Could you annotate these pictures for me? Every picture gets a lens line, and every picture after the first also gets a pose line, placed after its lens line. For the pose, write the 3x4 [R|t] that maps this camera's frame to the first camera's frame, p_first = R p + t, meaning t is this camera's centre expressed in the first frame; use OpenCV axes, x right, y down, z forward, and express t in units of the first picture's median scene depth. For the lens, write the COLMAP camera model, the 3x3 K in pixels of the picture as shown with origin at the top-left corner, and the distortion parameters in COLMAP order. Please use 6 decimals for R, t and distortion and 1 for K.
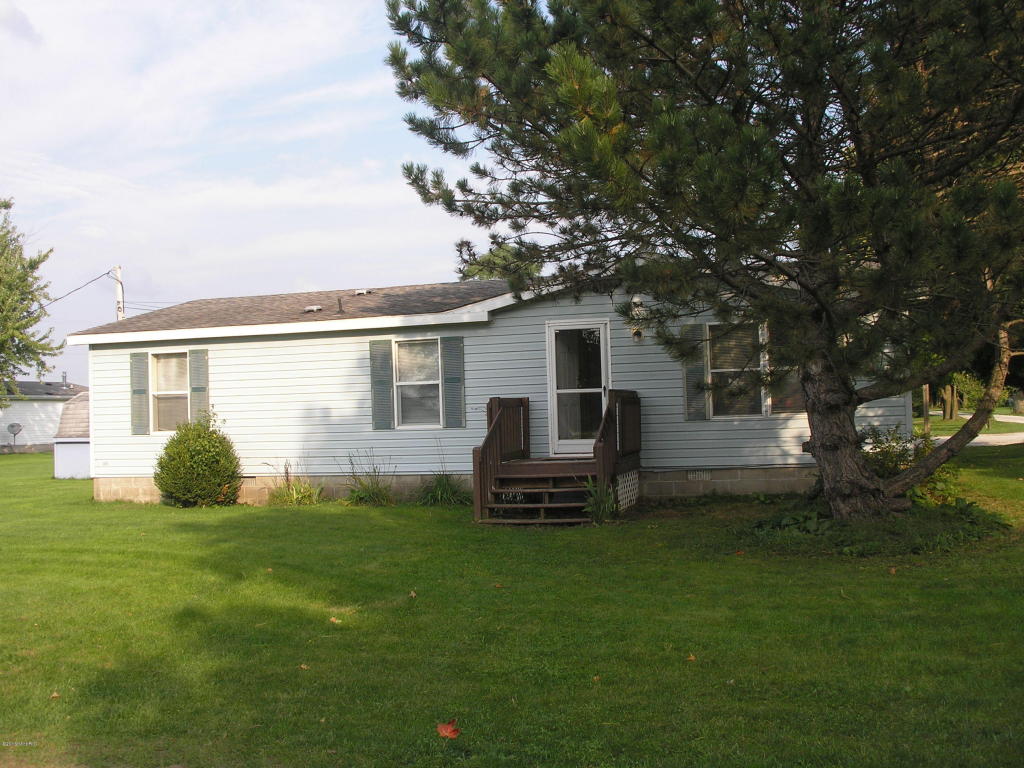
lens RADIAL K [[1137.6, 0, 516.6], [0, 1137.6, 379.2], [0, 0, 1]] dist [-0.152276, 0.003325]
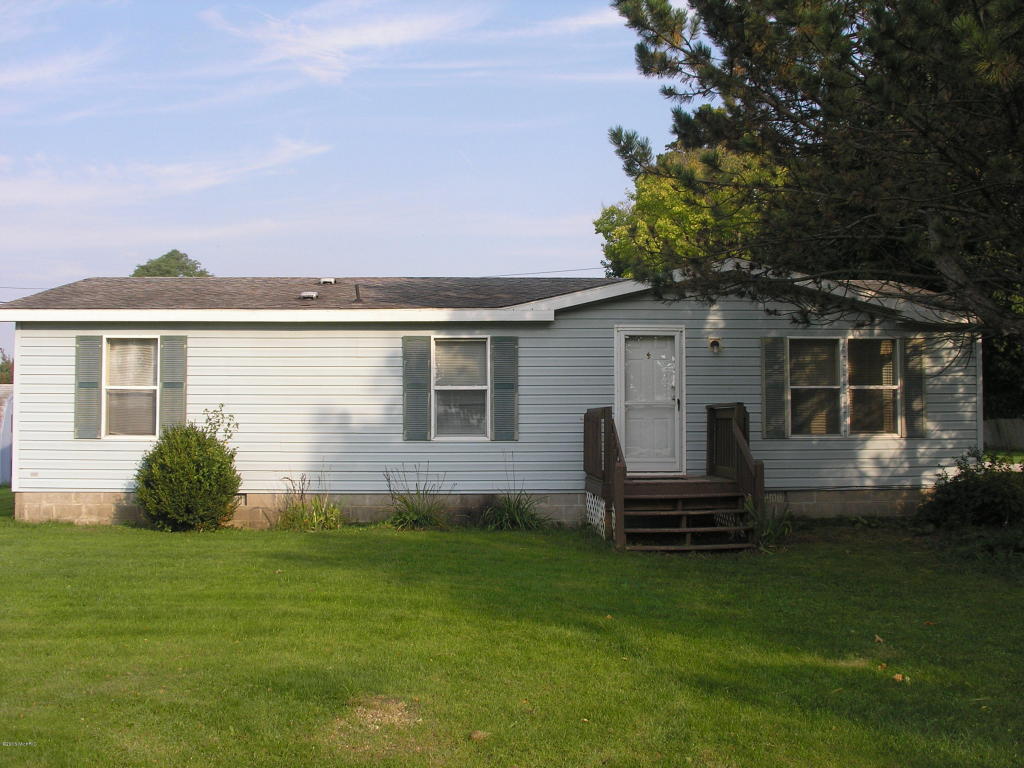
lens RADIAL K [[1137.6, 0, 516.6], [0, 1137.6, 379.2], [0, 0, 1]] dist [-0.152276, 0.003325]
pose [[0.949159, 0.042307, 0.311940, -0.314879], [-0.036828, 0.999047, -0.023438, 0.015432], [-0.312635, 0.010758, 0.949813, 0.162316]]
